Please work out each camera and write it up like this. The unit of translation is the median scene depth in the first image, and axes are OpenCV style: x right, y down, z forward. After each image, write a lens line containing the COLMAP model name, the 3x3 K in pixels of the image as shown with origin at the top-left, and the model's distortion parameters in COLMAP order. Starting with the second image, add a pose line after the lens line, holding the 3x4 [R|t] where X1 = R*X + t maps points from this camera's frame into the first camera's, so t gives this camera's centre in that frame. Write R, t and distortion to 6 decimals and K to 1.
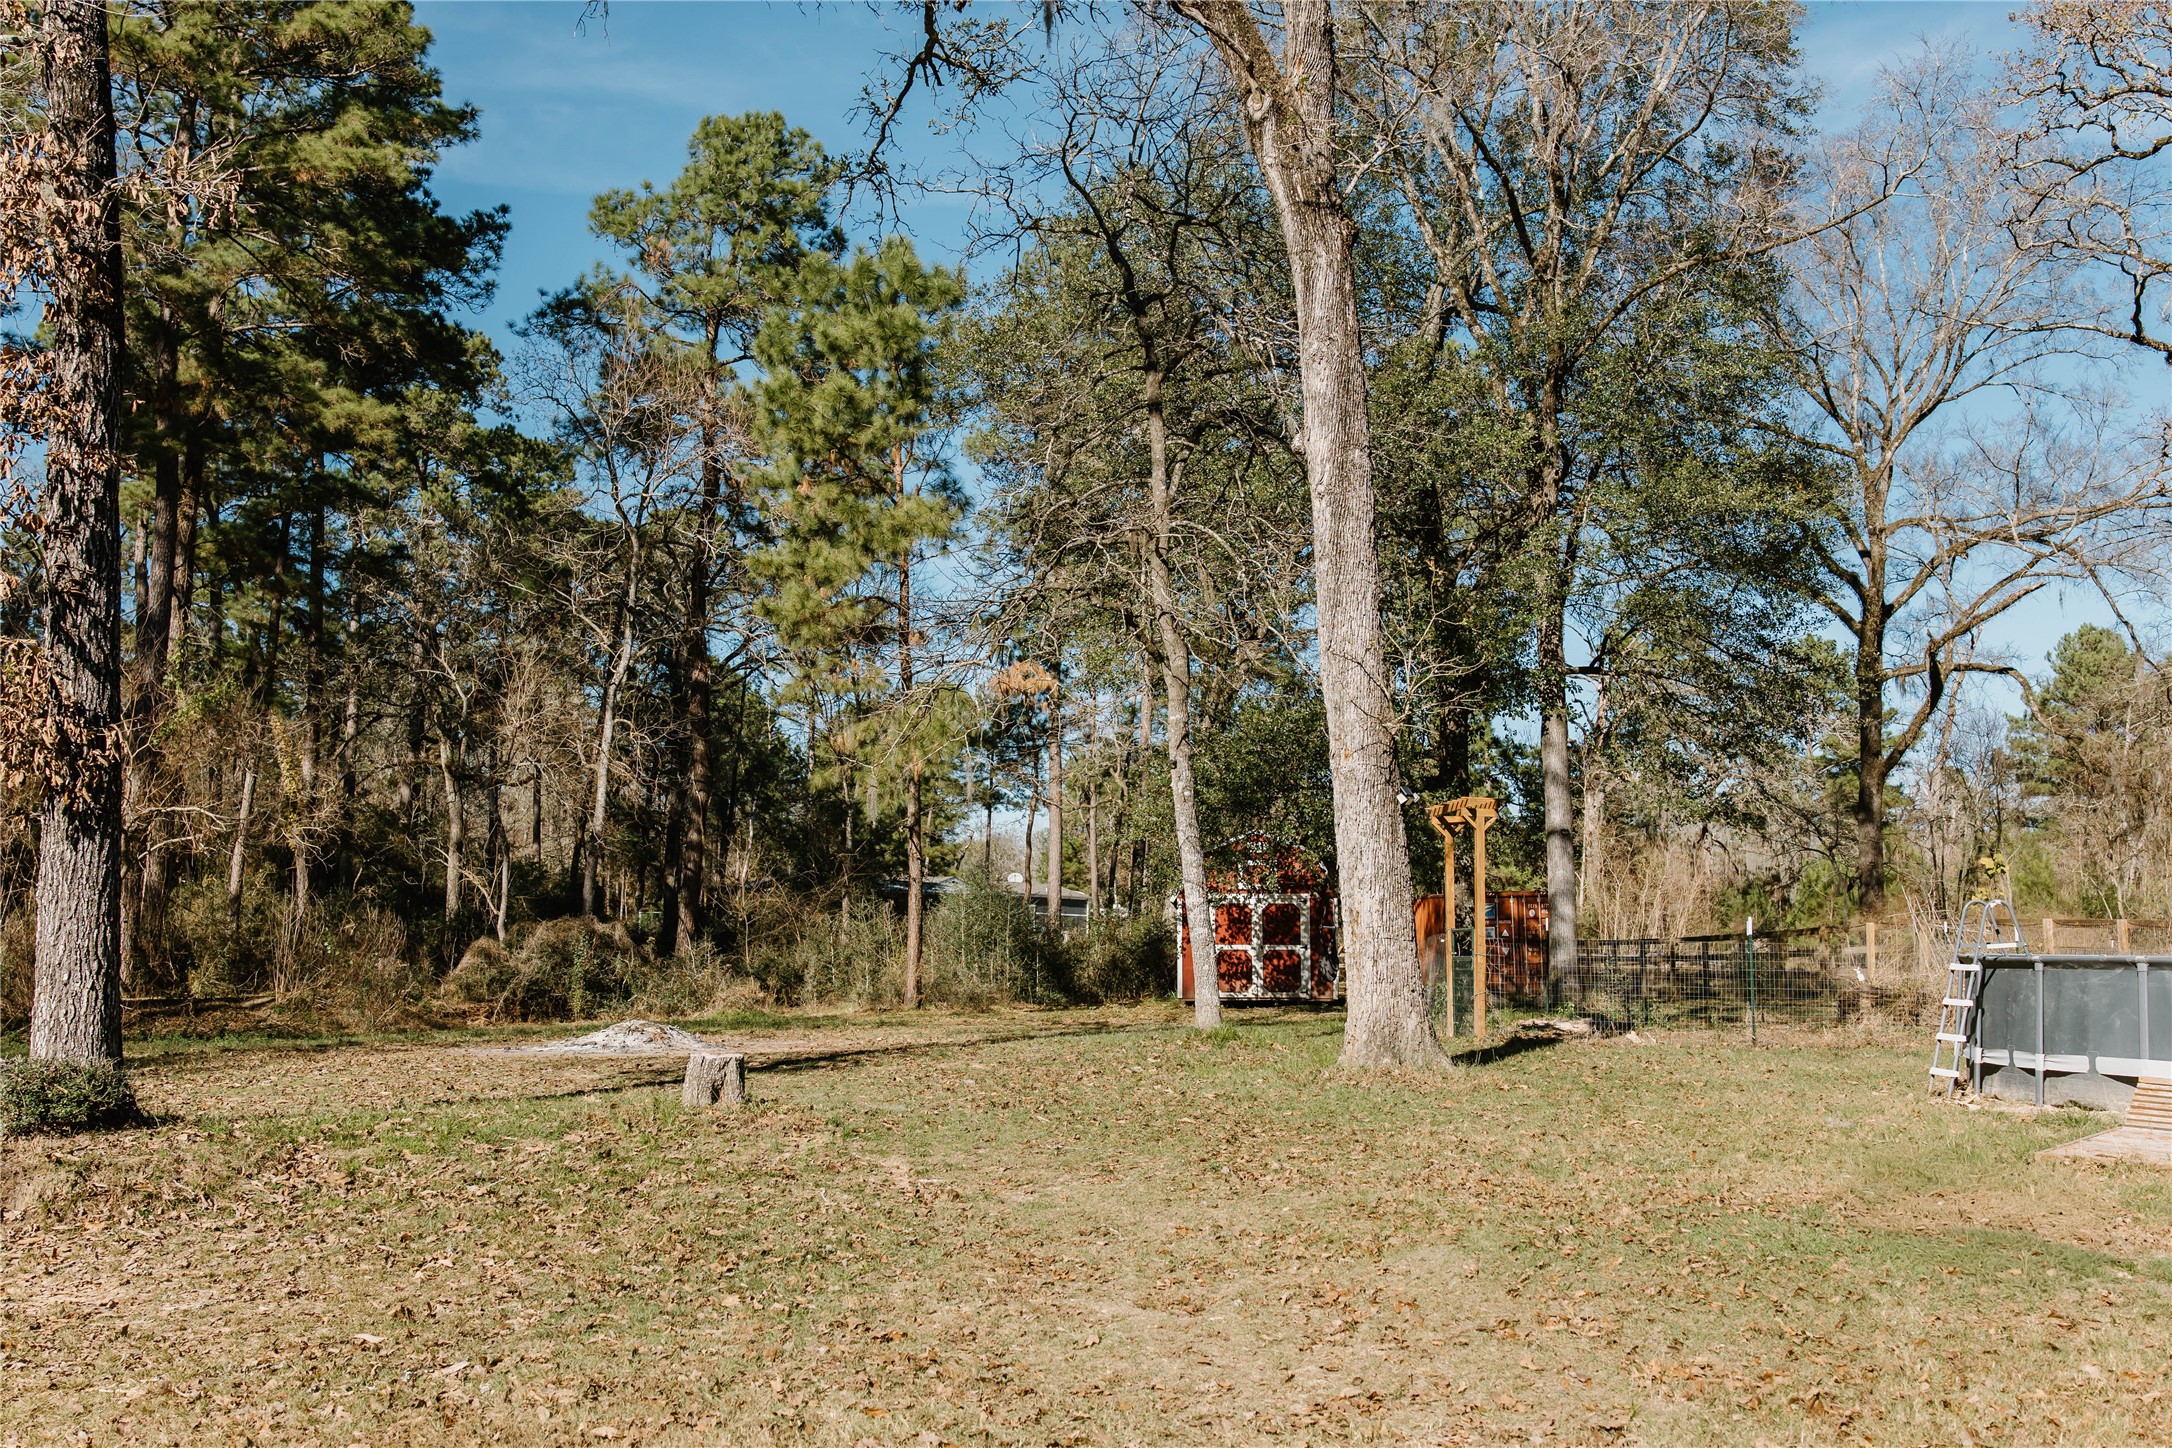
lens RADIAL K [[2048.5, 0, 1081.3], [0, 2048.5, 722.0], [0, 0, 1]] dist [0.004895, 0.000000]
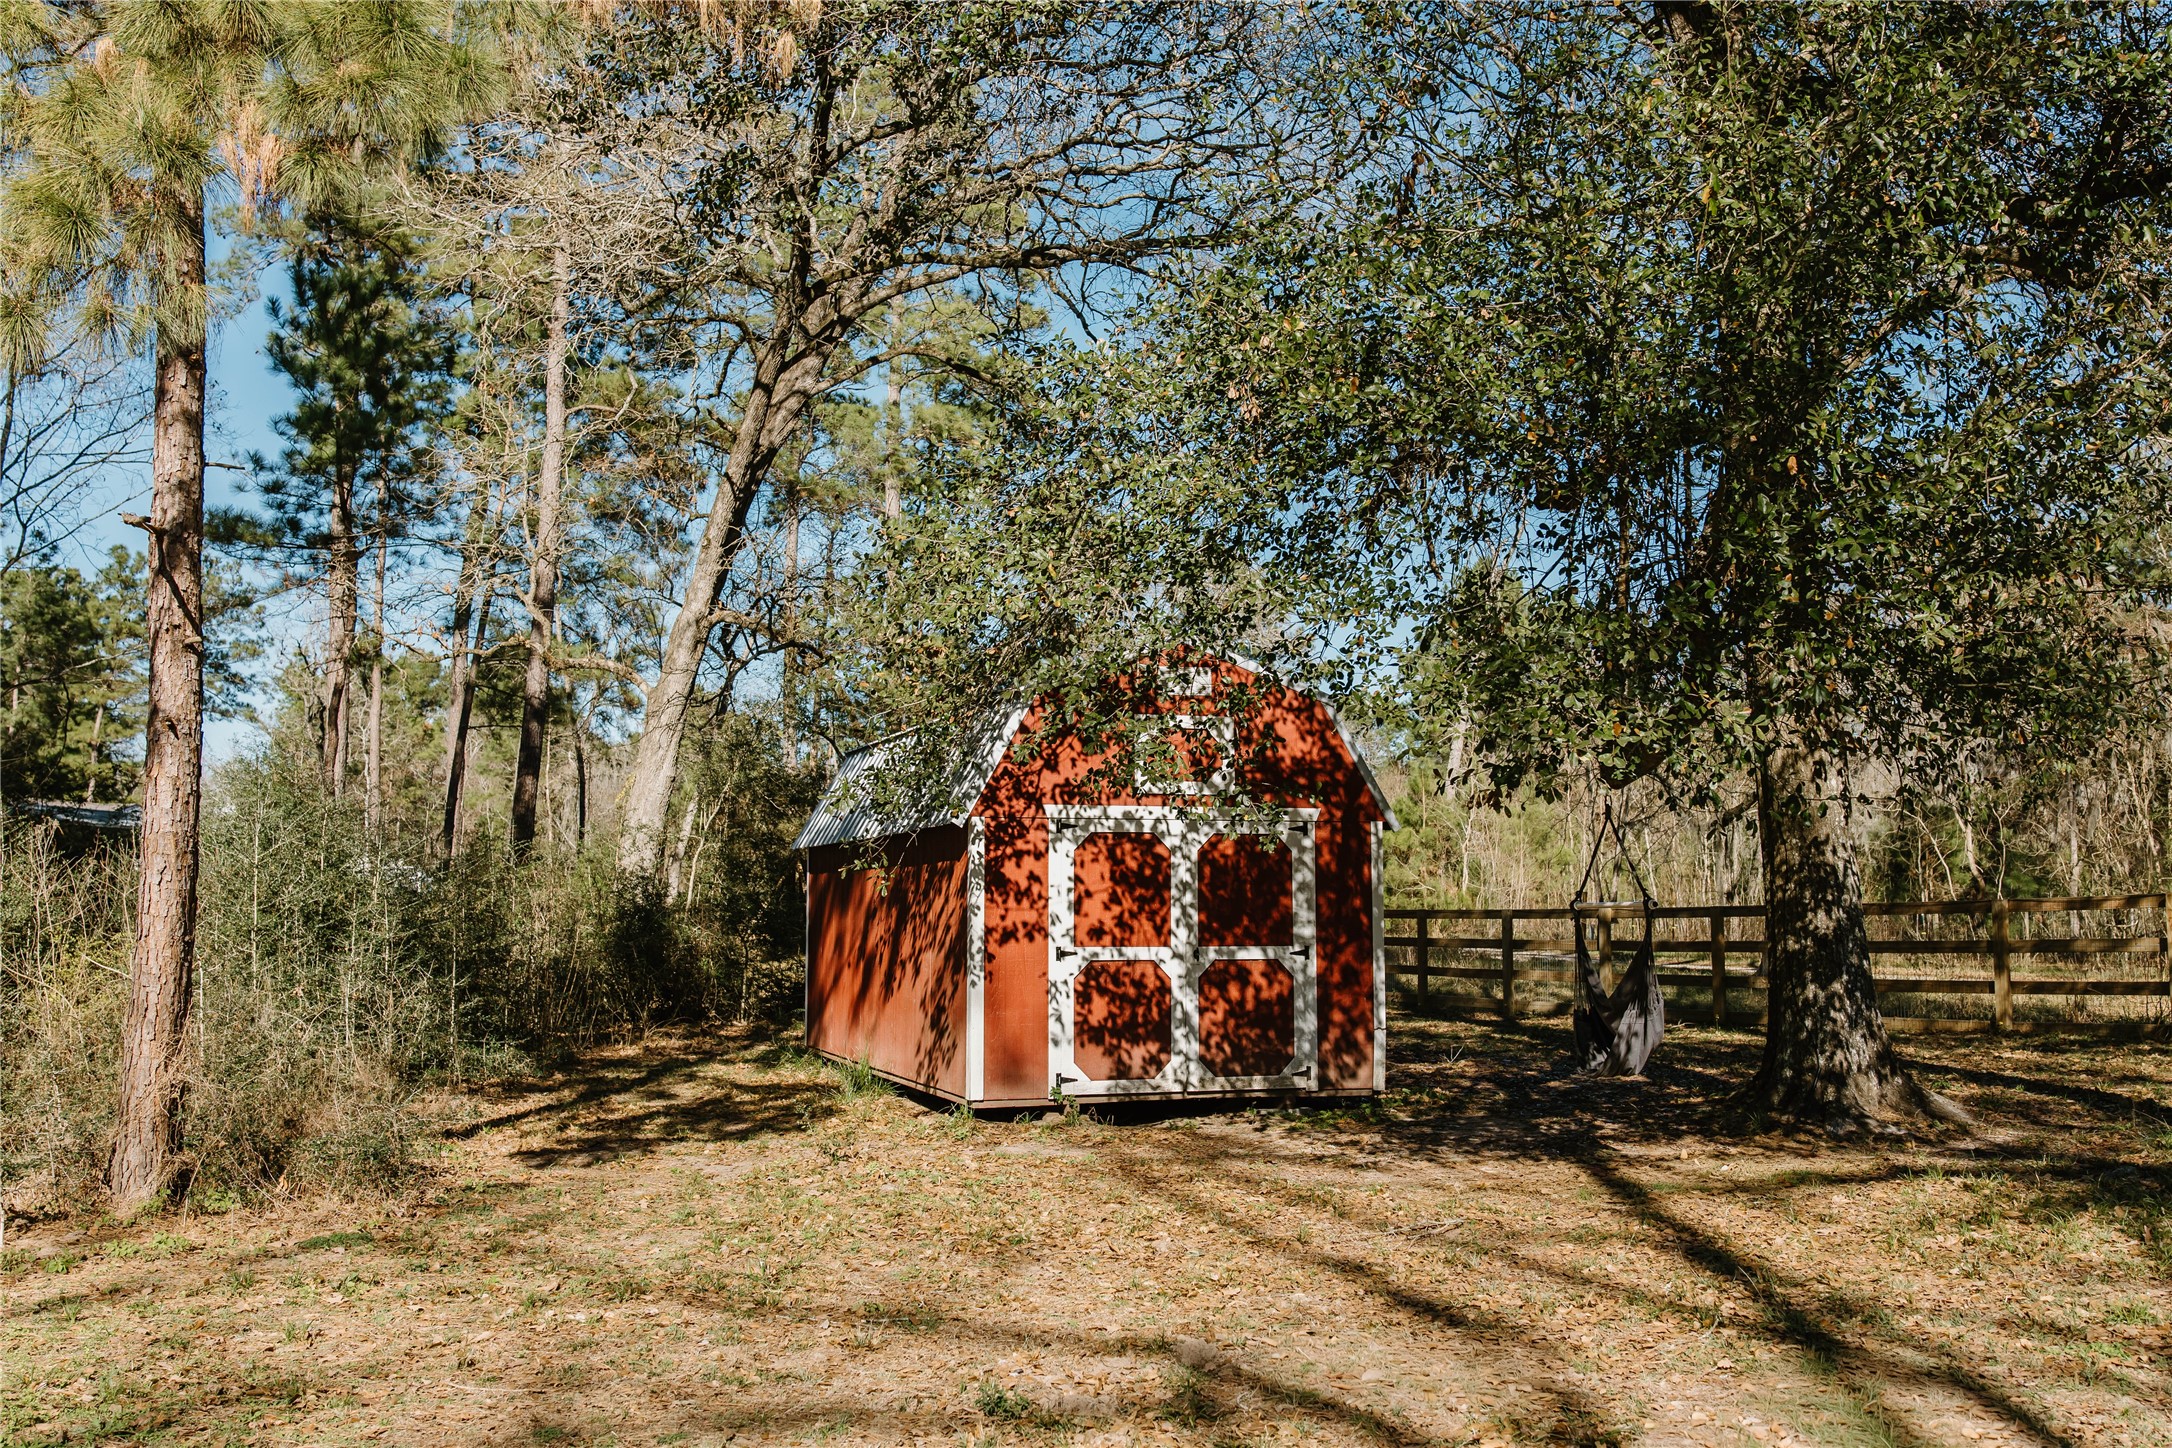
lens RADIAL K [[2048.5, 0, 1080.4], [0, 2048.5, 734.8], [0, 0, 1]] dist [0.004895, 0.000000]
pose [[0.941740, 0.025682, 0.335361, -0.055228], [-0.033207, 0.999309, 0.016723, 0.065696], [-0.334699, -0.026885, 0.941941, 0.663617]]
